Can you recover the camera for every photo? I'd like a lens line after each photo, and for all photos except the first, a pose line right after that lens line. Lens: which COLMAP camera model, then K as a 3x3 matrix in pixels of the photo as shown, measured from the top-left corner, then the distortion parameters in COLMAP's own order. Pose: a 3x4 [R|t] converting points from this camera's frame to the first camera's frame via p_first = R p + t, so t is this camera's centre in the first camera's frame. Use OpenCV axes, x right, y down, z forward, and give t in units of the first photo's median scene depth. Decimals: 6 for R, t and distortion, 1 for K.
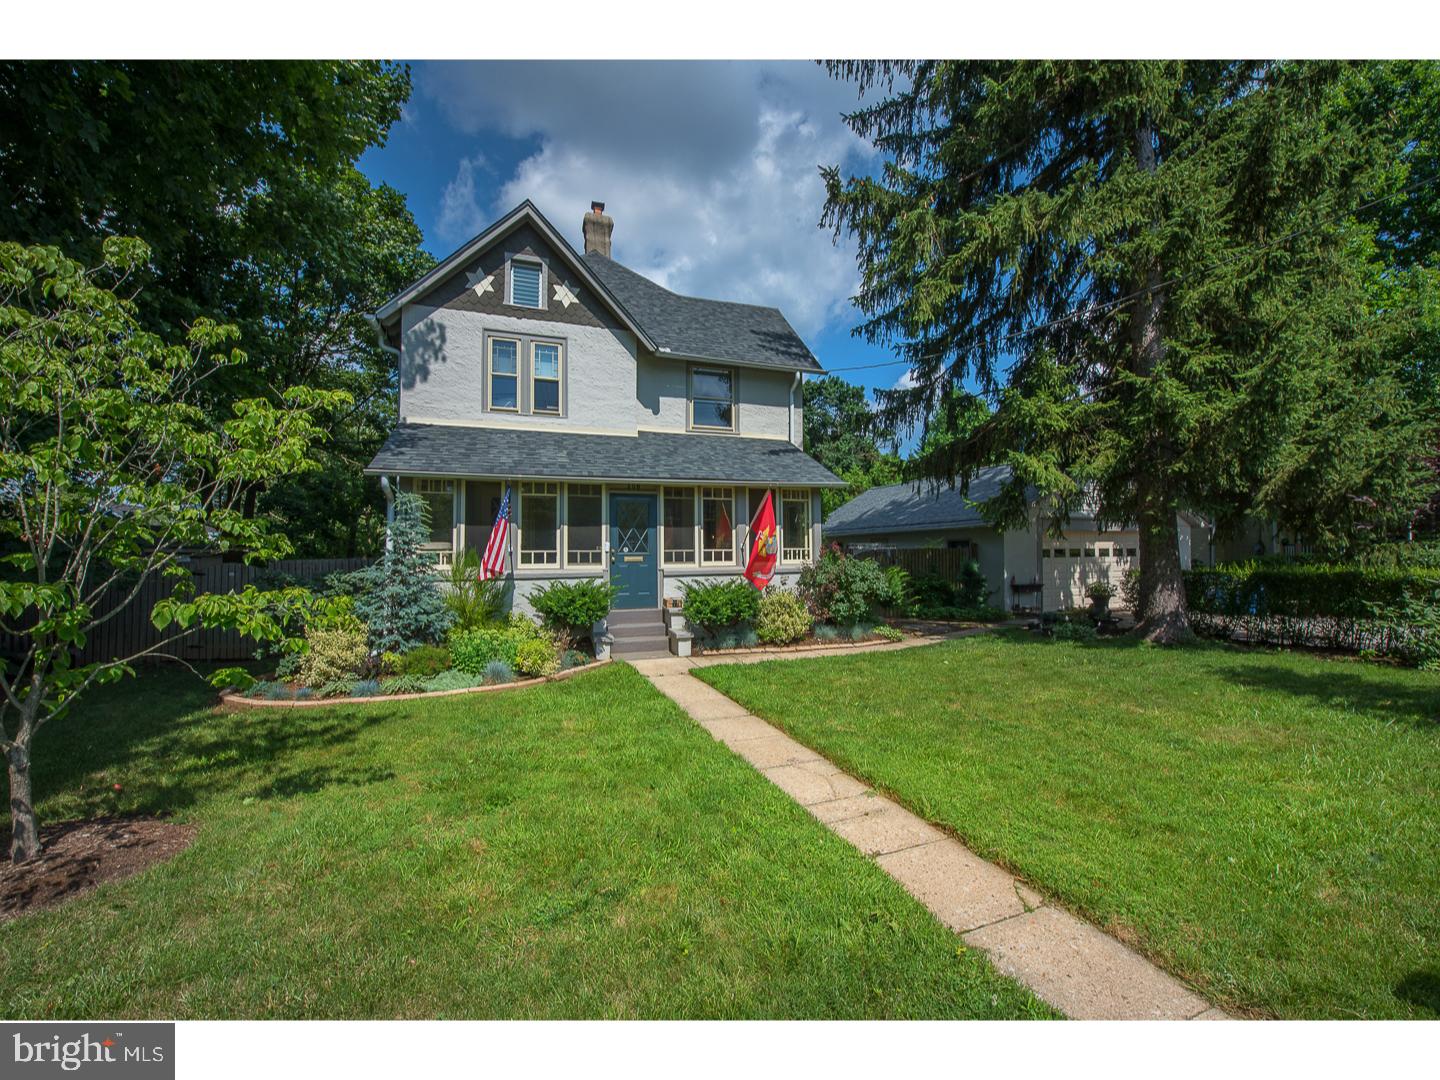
lens RADIAL K [[571.6, 0, 721.6], [0, 571.6, 542.1], [0, 0, 1]] dist [-0.013045, -0.005391]
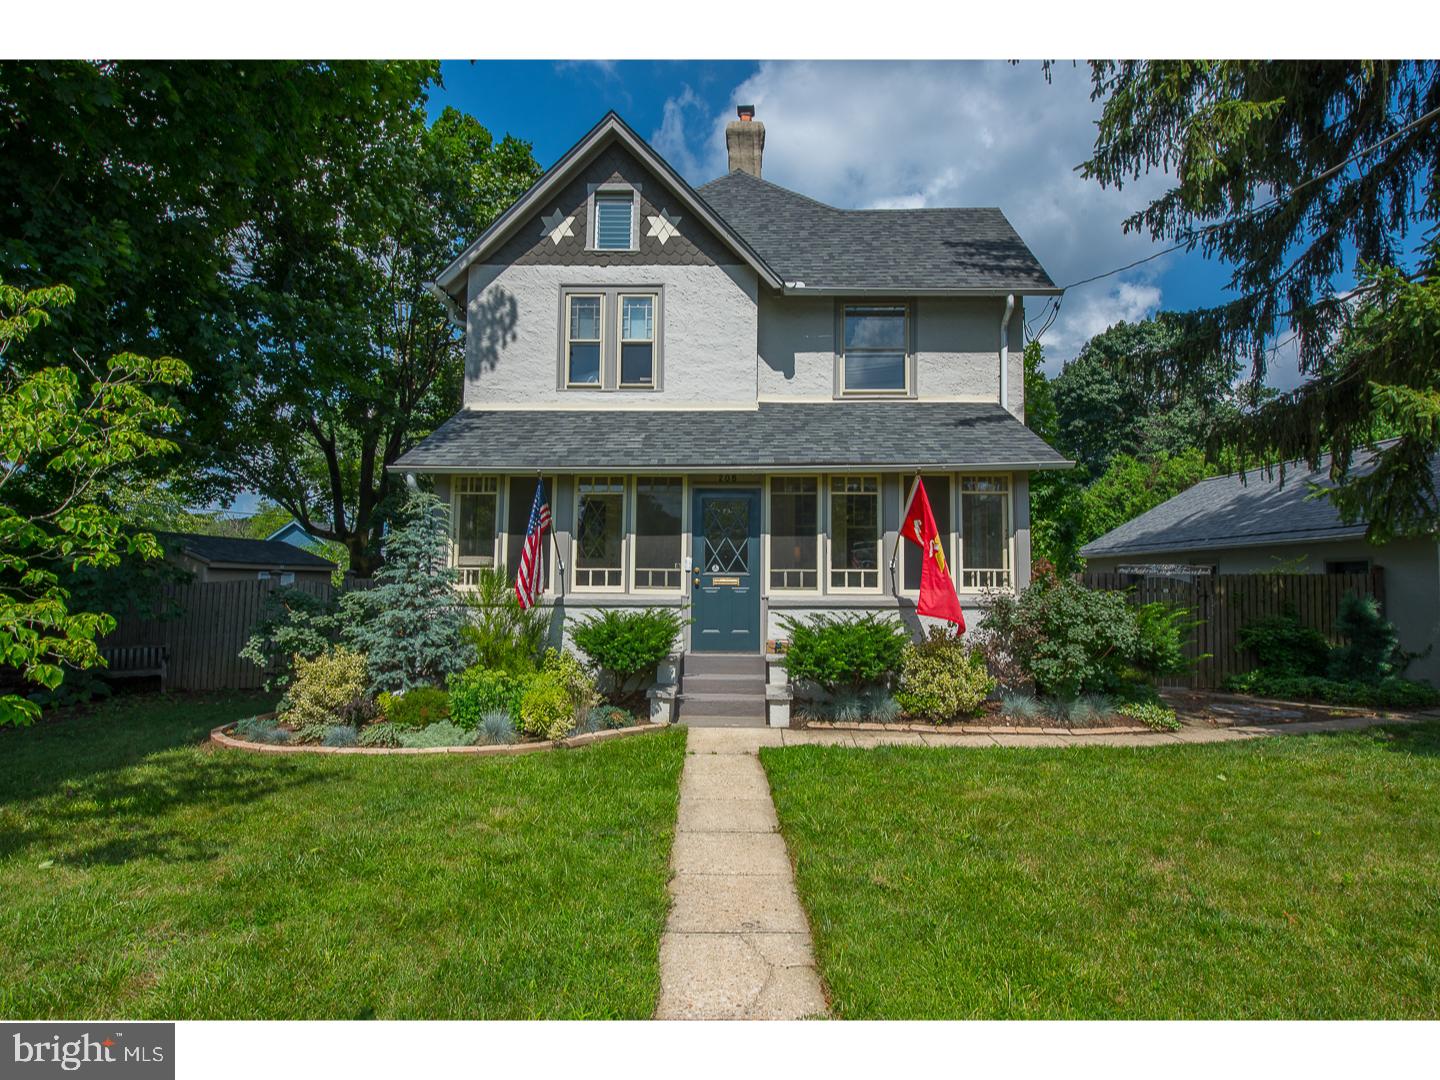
lens RADIAL K [[762.4, 0, 719.3], [0, 762.4, 541.9], [0, 0, 1]] dist [-0.006900, -0.002236]
pose [[0.934875, -0.005676, -0.354932, 0.161421], [-0.006435, 0.999437, -0.032932, 0.011186], [0.354919, 0.033071, 0.934312, 0.117466]]
